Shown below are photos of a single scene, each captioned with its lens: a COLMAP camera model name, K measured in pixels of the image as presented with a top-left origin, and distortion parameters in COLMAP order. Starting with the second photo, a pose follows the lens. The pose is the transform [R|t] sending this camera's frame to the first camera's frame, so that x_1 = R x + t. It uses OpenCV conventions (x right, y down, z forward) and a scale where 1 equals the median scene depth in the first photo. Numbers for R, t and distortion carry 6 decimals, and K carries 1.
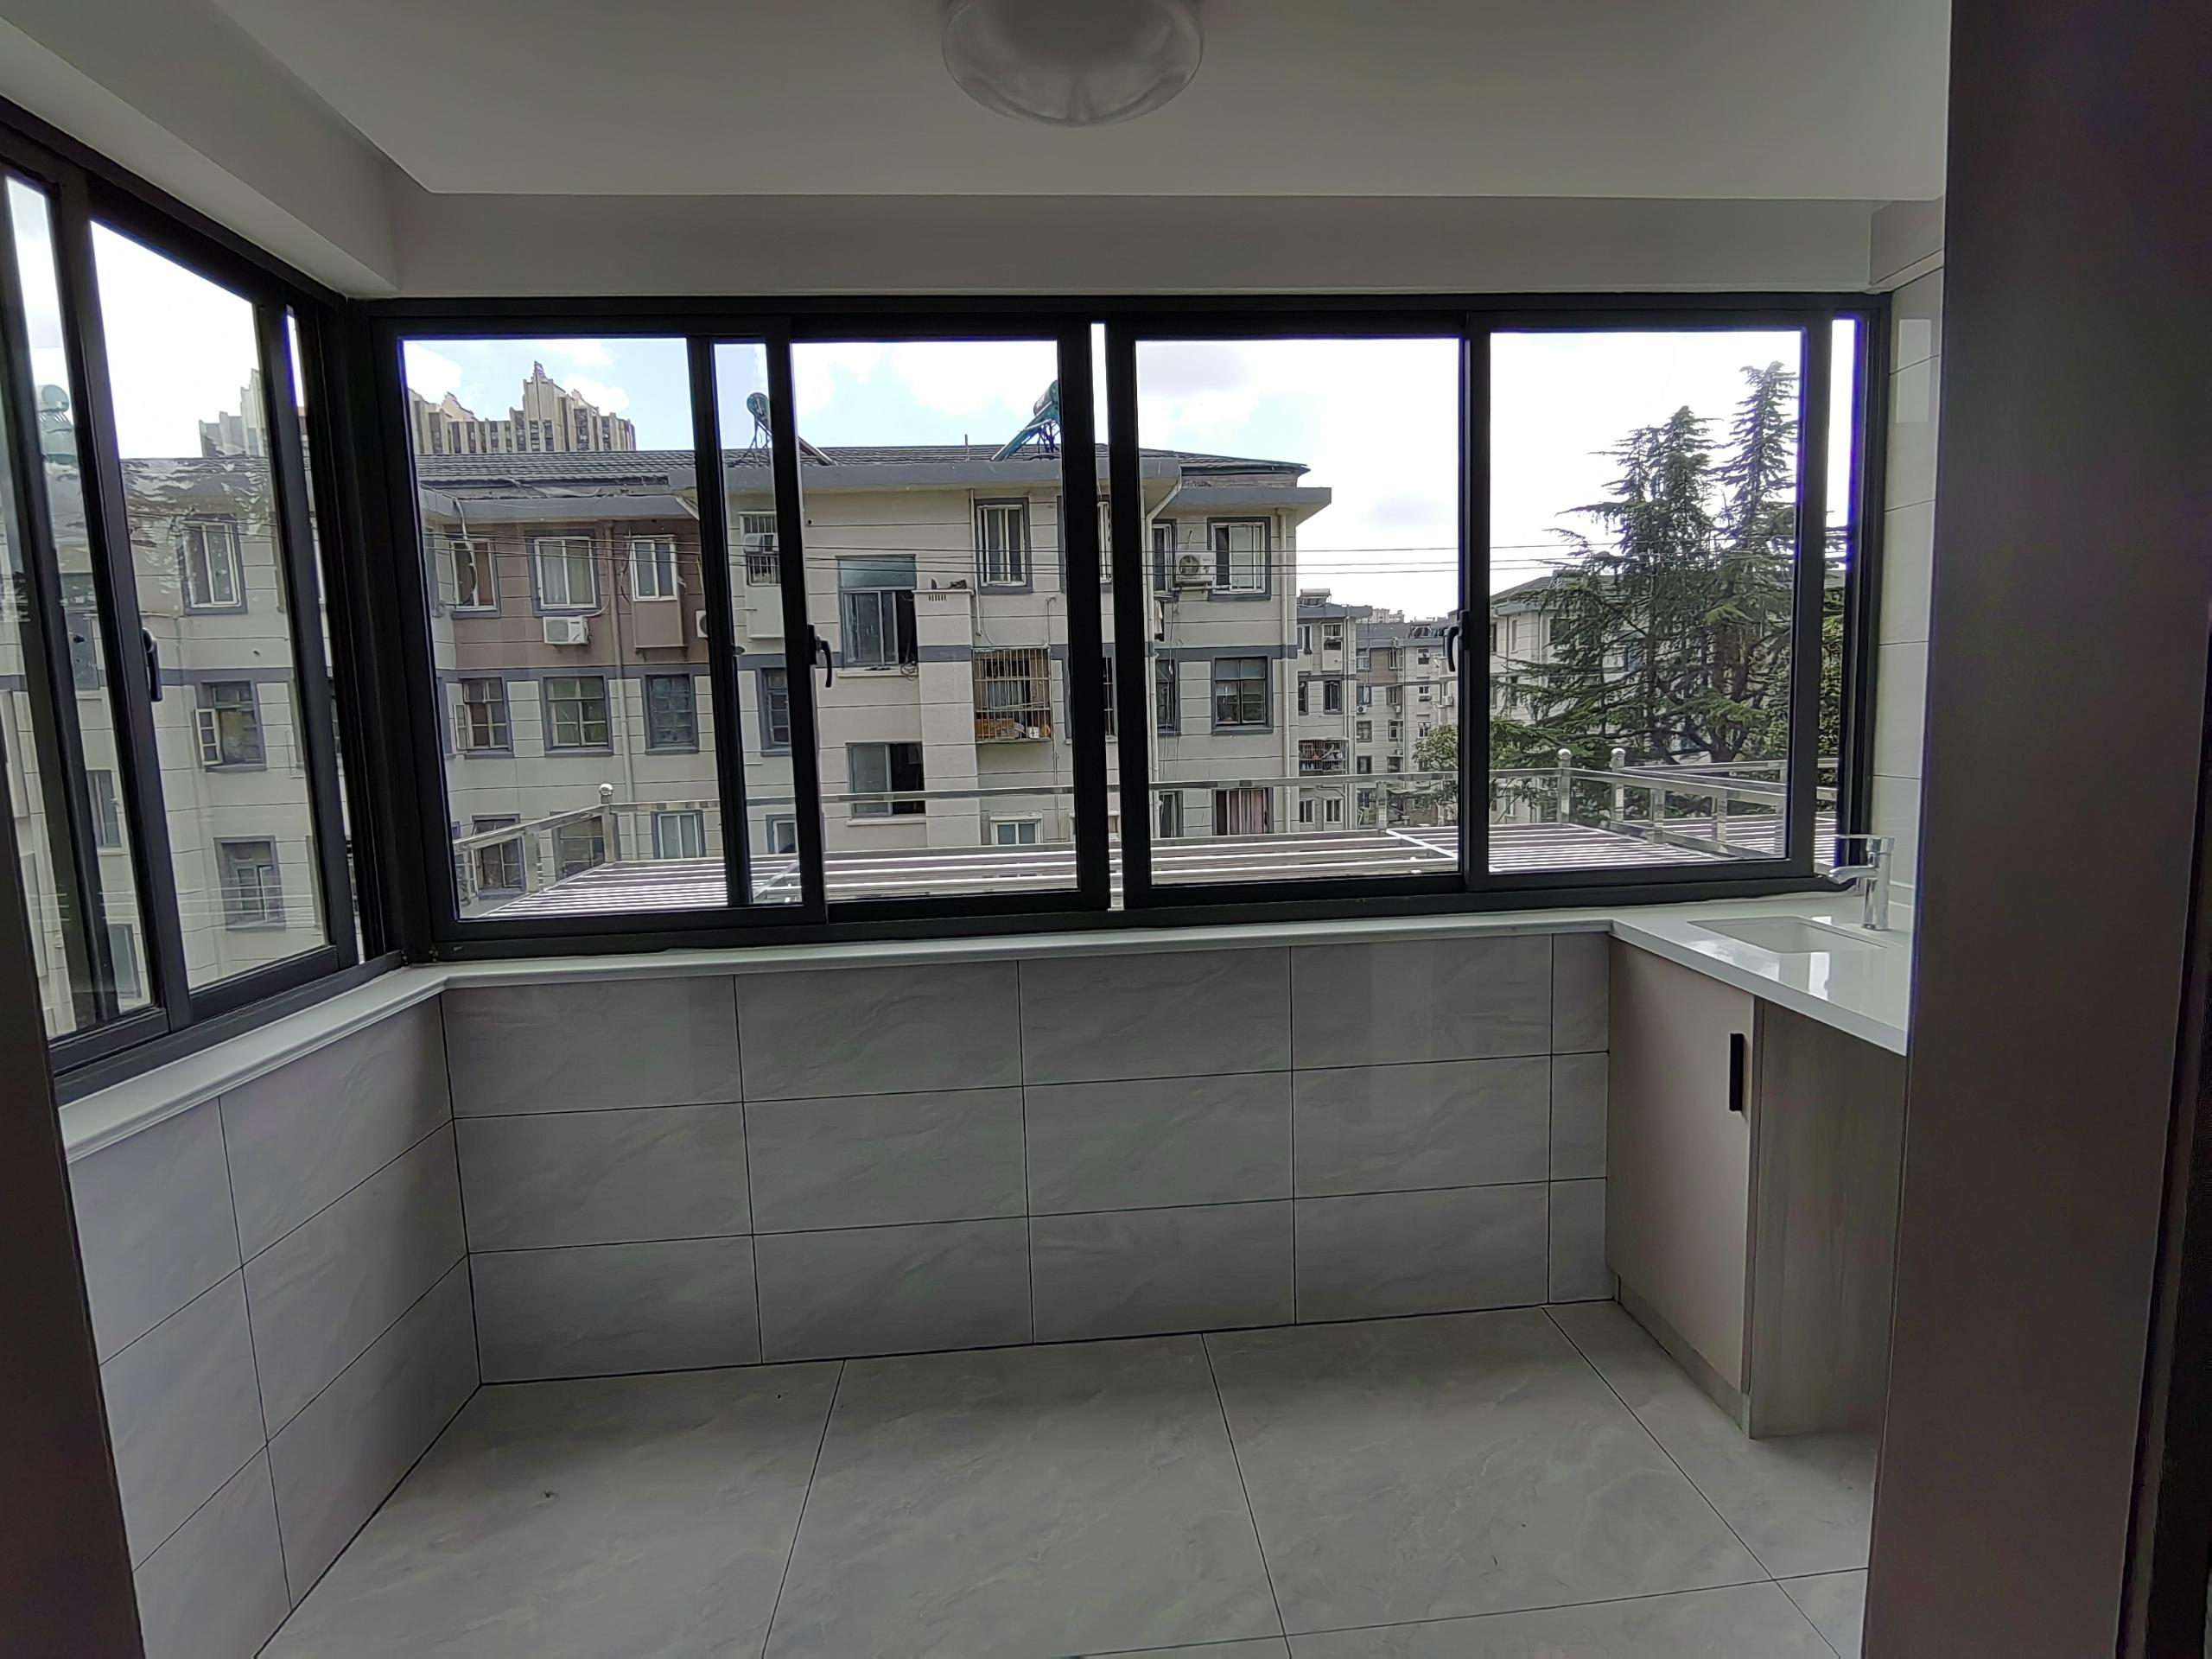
lens RADIAL K [[1057.0, 0, 1109.0], [0, 1057.0, 824.4], [0, 0, 1]] dist [0.004189, -0.010863]
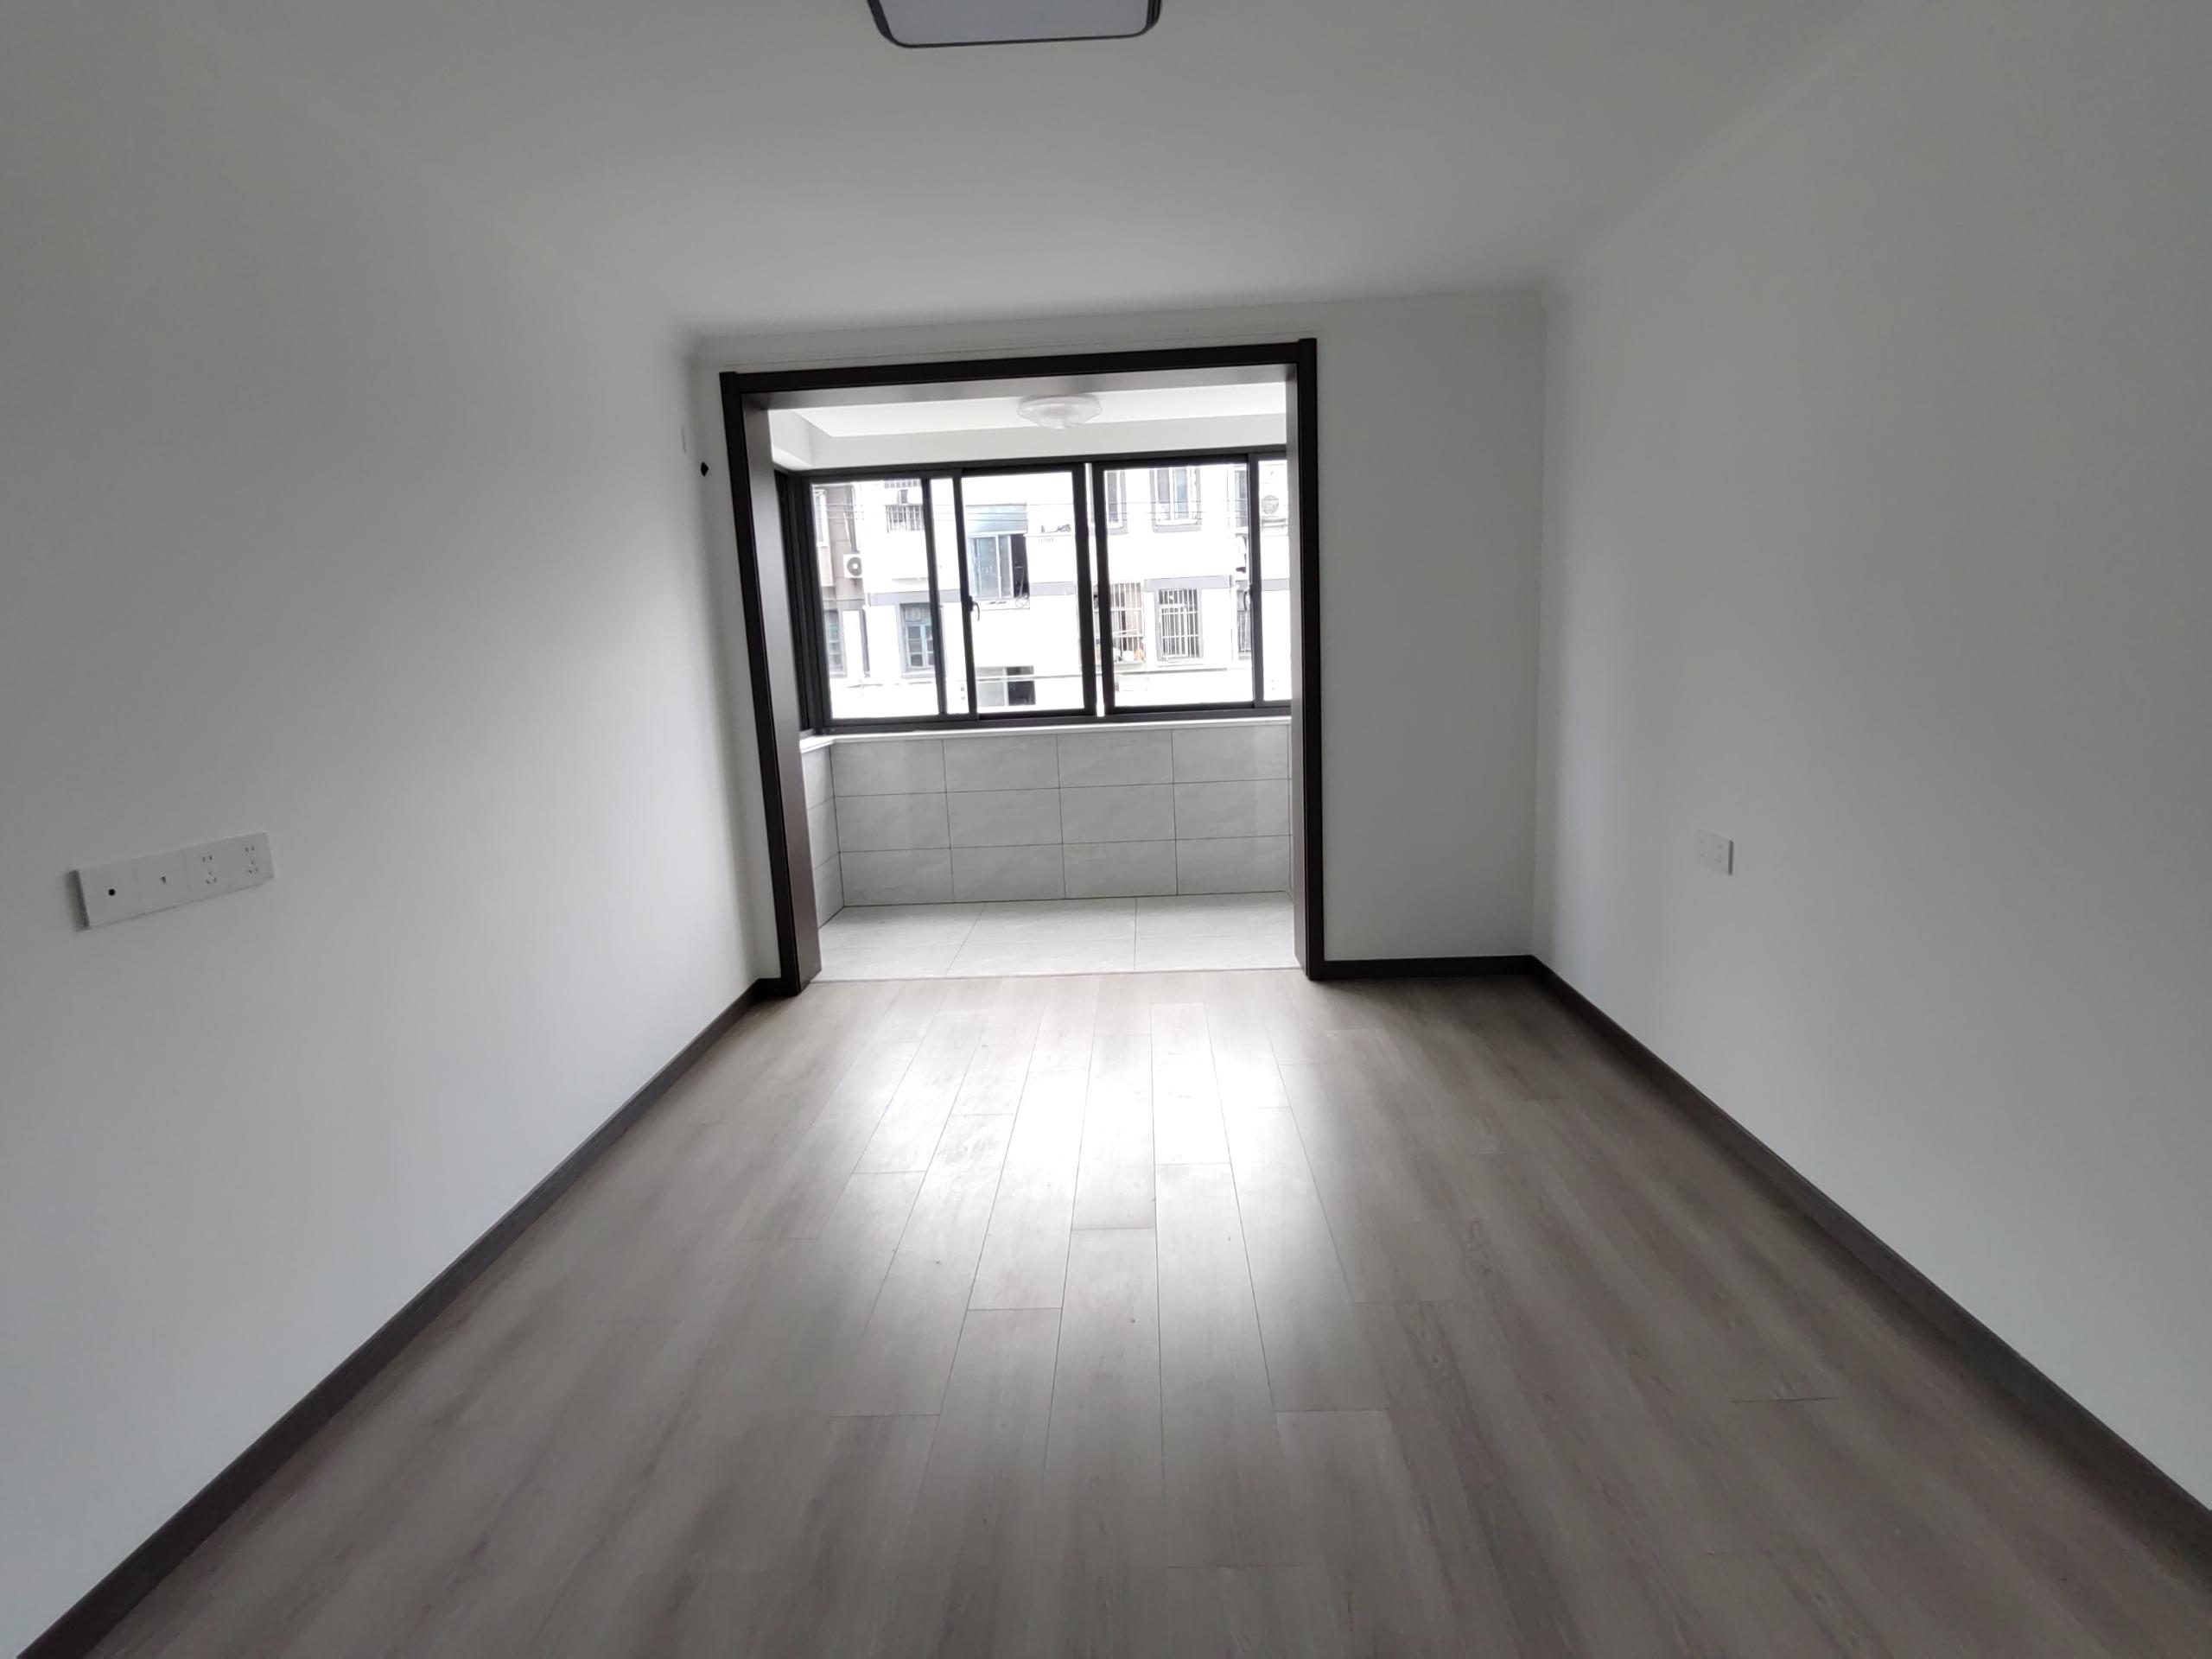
lens RADIAL K [[1079.5, 0, 1130.0], [0, 1079.5, 828.9], [0, 0, 1]] dist [0.002406, 0.000371]
pose [[0.995669, 0.004884, -0.092844, 0.038224], [0.001316, 0.997778, 0.066610, 0.021870], [0.092963, -0.066444, 0.993450, -0.177420]]
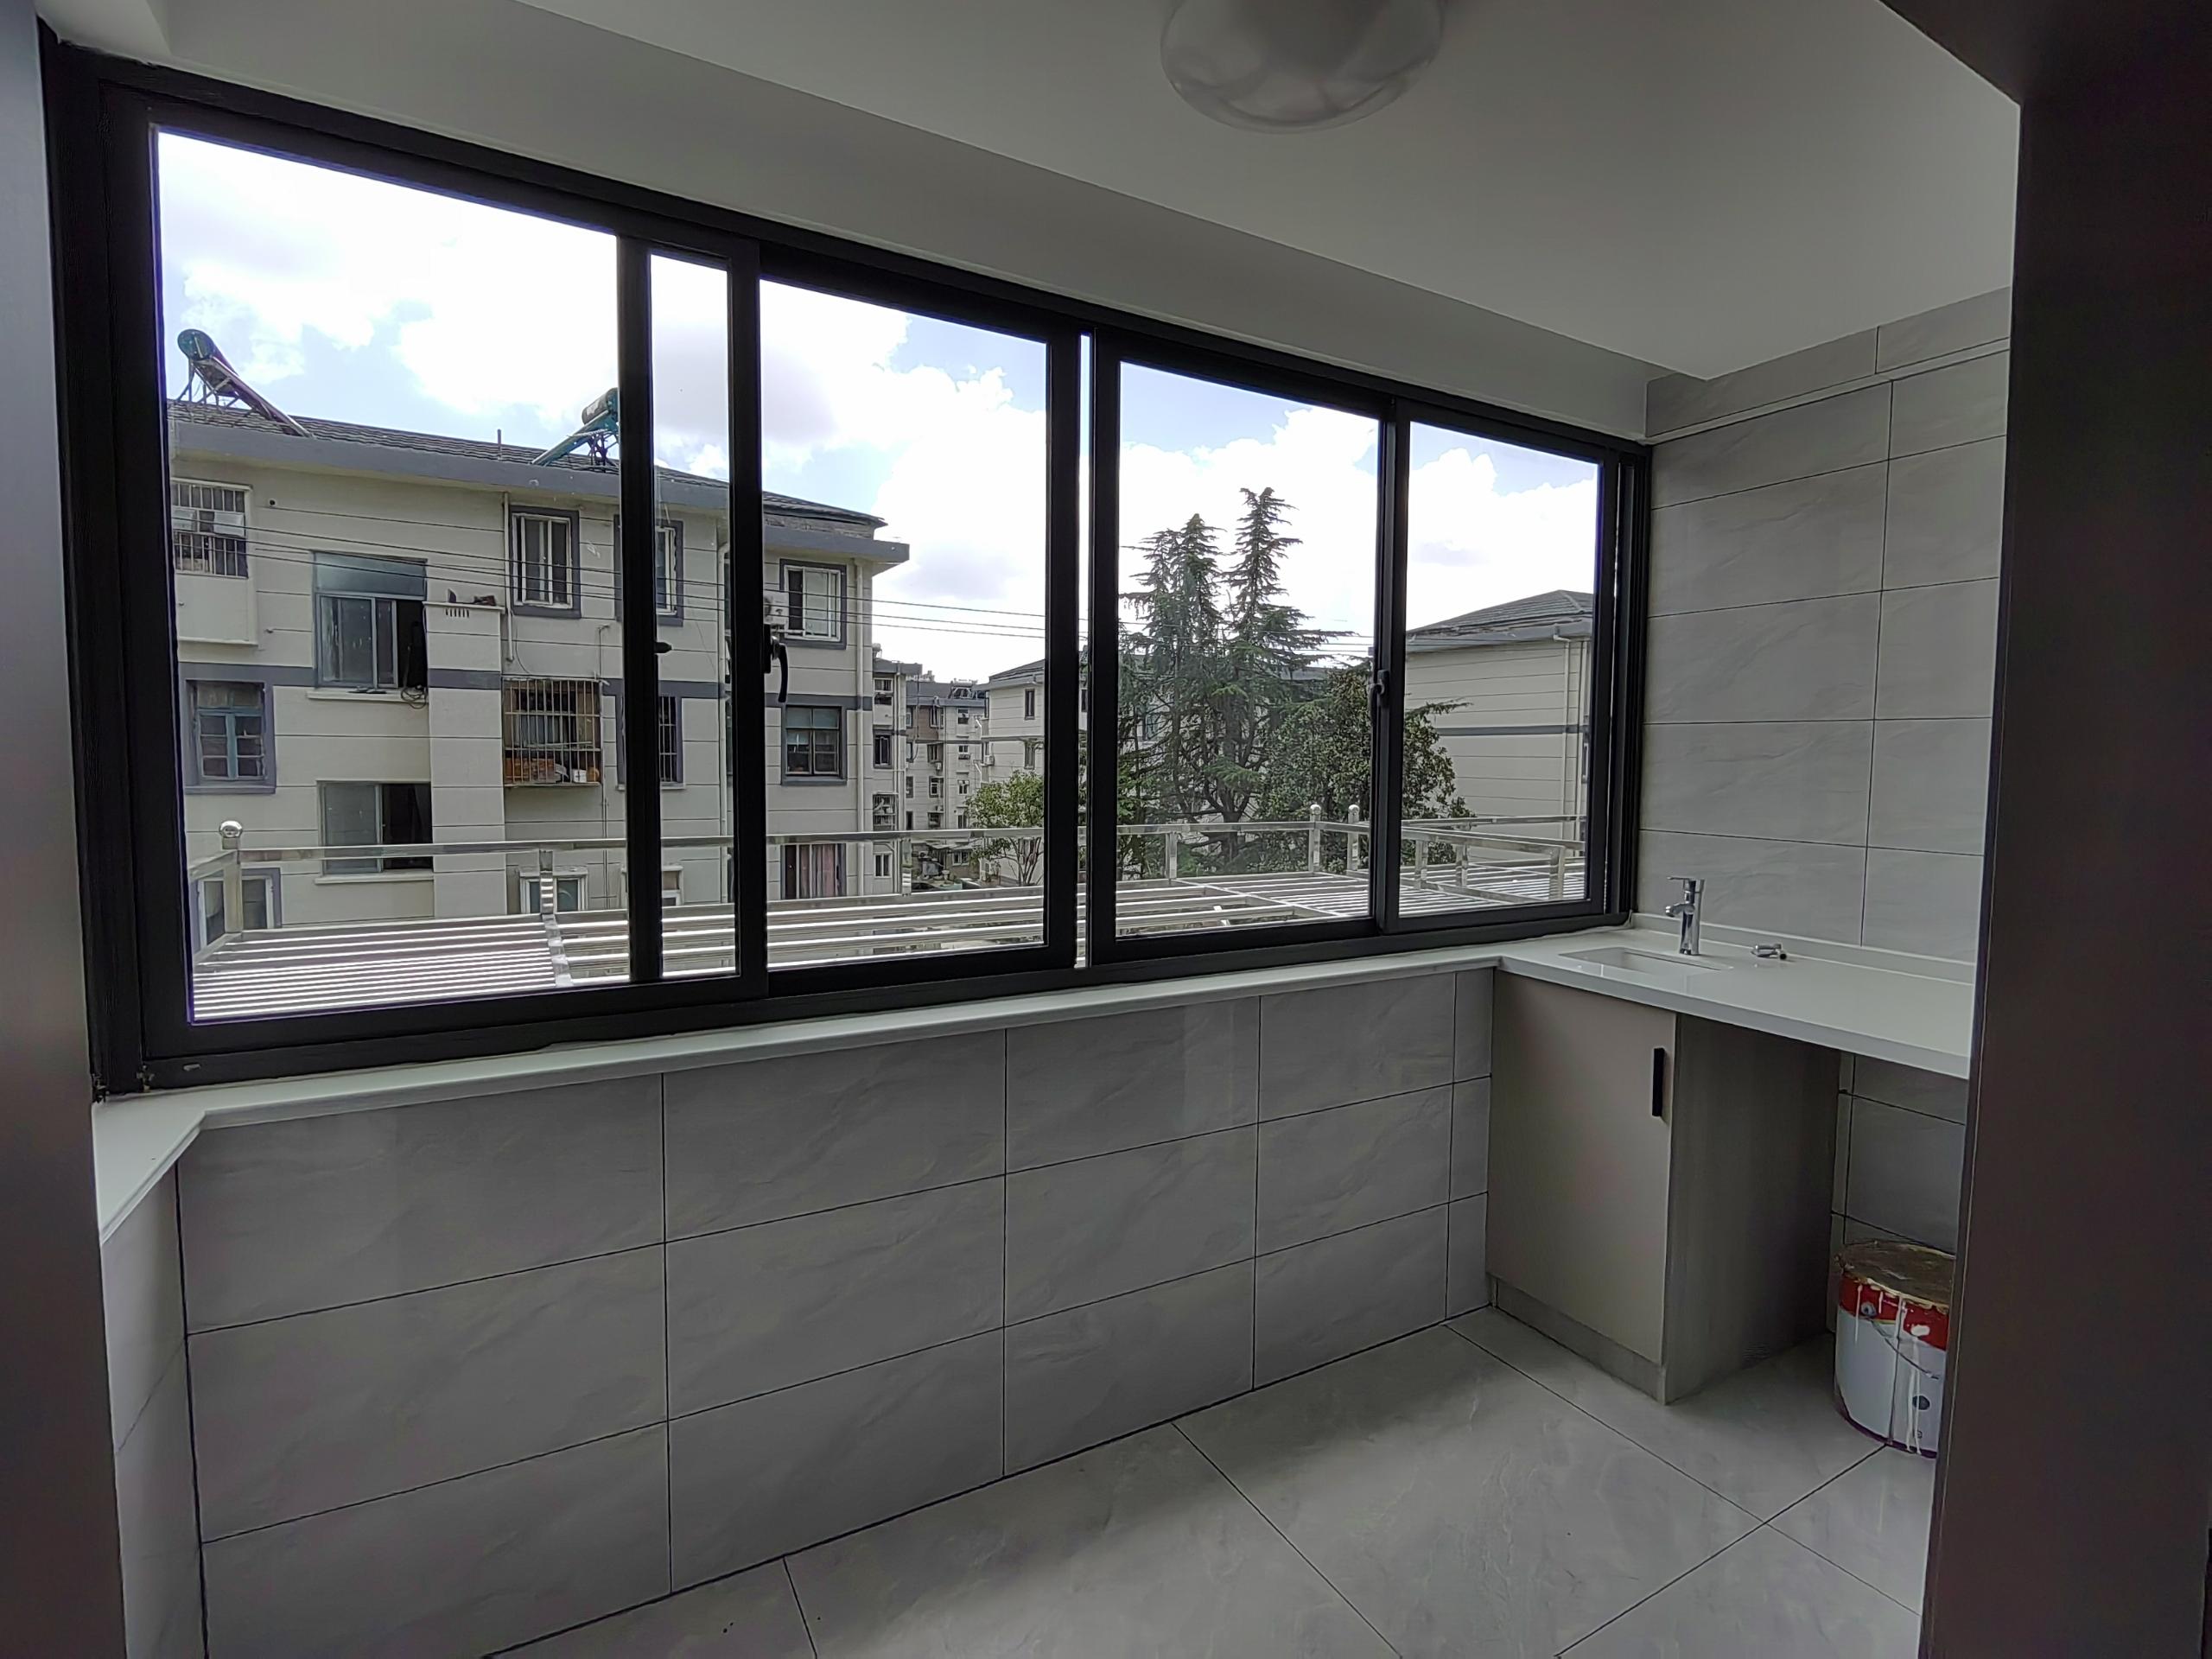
lens RADIAL K [[1057.0, 0, 1109.0], [0, 1057.0, 824.4], [0, 0, 1]] dist [0.004189, -0.010863]
pose [[0.902517, 0.015020, 0.430391, -0.046867], [0.007464, 0.998696, -0.050505, 0.000614], [-0.430589, 0.048794, 0.901228, 0.020557]]
